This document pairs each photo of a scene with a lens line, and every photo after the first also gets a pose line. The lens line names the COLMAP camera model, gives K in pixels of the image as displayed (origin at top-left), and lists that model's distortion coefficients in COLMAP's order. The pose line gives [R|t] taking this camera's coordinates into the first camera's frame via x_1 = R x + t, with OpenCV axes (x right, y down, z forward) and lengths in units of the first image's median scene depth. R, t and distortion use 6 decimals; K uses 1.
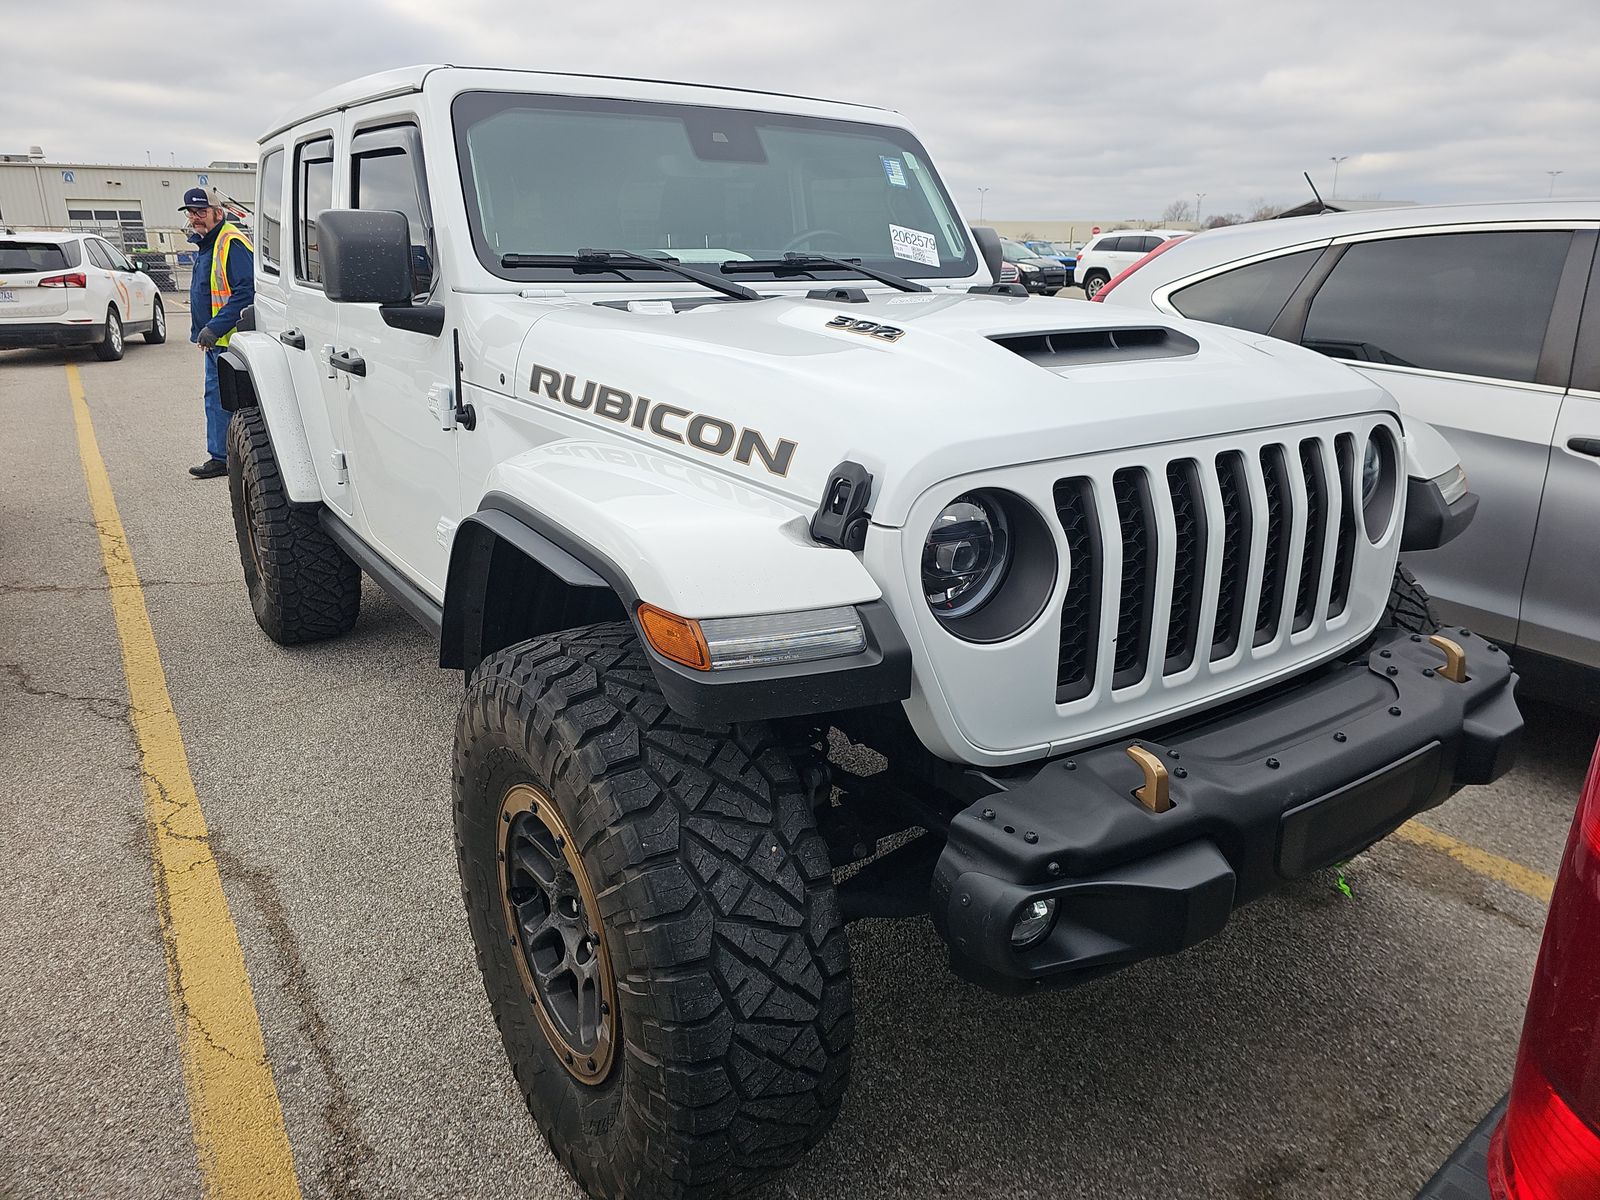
lens RADIAL K [[1063.0, 0, 790.1], [0, 1063.0, 593.3], [0, 0, 1]] dist [0.041792, -0.038503]
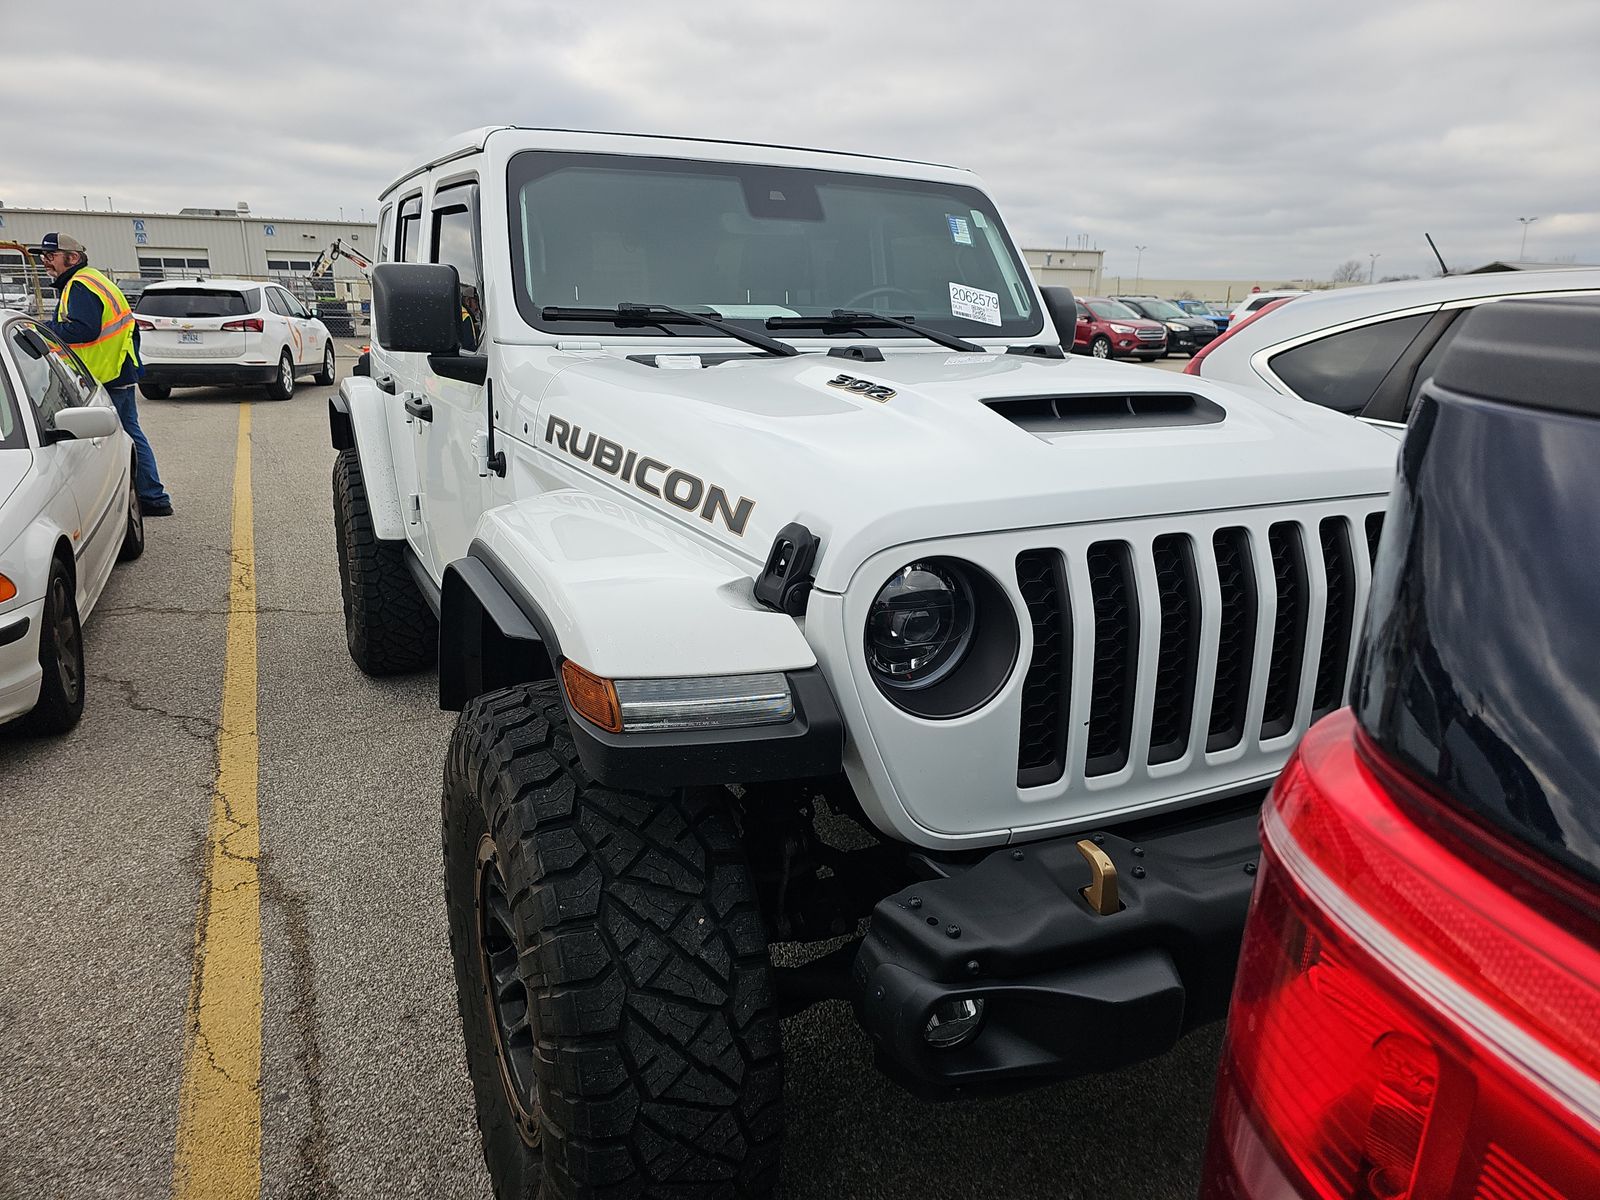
lens RADIAL K [[1063.0, 0, 807.4], [0, 1063.0, 604.5], [0, 0, 1]] dist [0.041792, -0.038503]
pose [[0.992261, 0.046396, -0.115172, 0.120802], [-0.050691, 0.998113, -0.034642, -0.011637], [0.113347, 0.040212, 0.992741, 0.027961]]
